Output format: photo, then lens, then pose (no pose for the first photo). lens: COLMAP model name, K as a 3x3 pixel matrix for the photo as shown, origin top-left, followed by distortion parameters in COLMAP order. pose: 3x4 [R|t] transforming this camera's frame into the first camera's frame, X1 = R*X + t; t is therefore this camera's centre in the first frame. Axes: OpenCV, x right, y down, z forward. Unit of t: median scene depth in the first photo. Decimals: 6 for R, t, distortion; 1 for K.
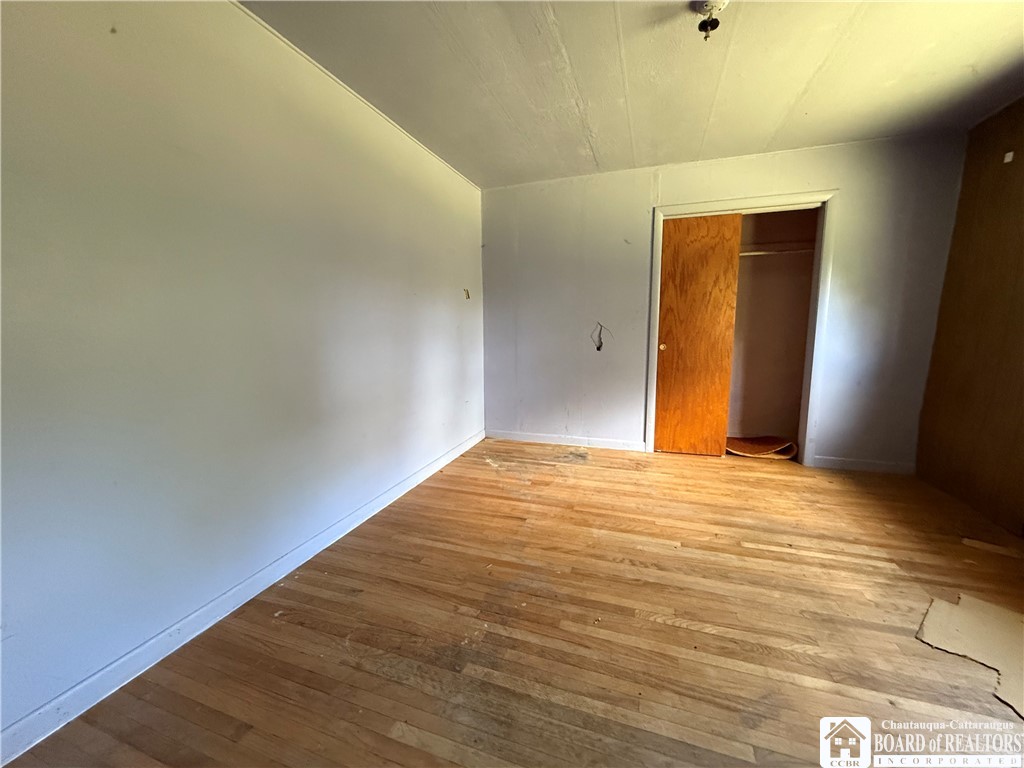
lens RADIAL K [[407.5, 0, 509.9], [0, 407.5, 383.6], [0, 0, 1]] dist [-0.000687, 0.000342]
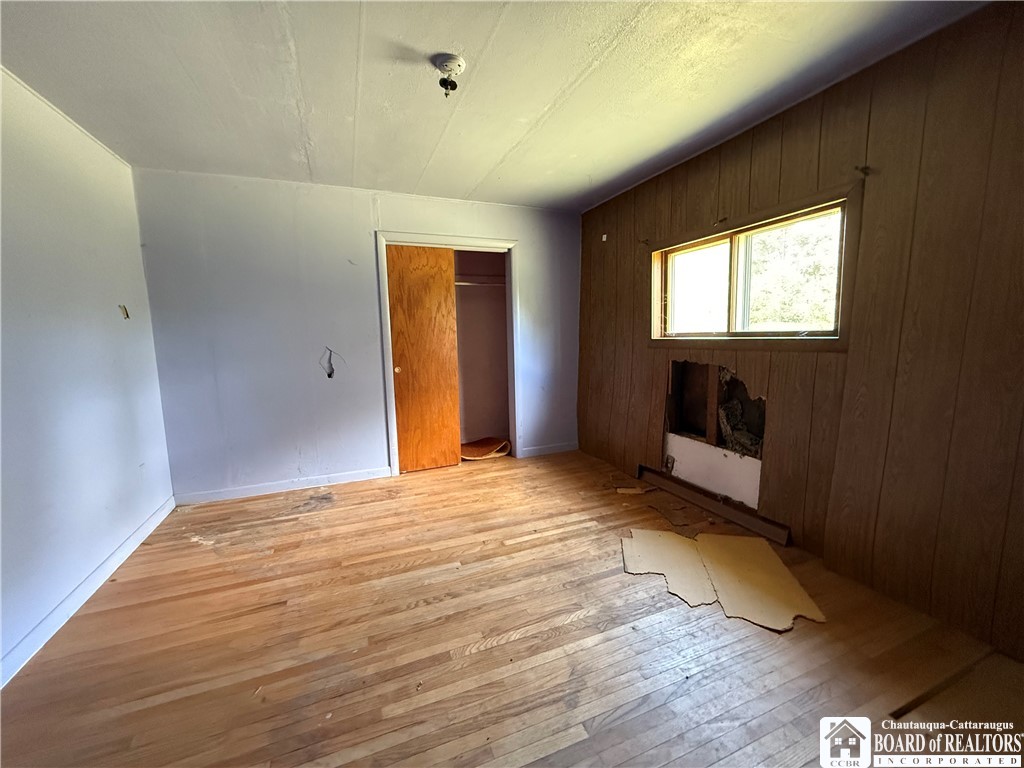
lens RADIAL K [[407.5, 0, 510.2], [0, 407.5, 383.9], [0, 0, 1]] dist [-0.000687, 0.000342]
pose [[0.756621, -0.087742, 0.647939, -0.105254], [0.105245, 0.994377, 0.011758, -0.054635], [-0.645328, 0.059296, 0.761601, 0.076451]]
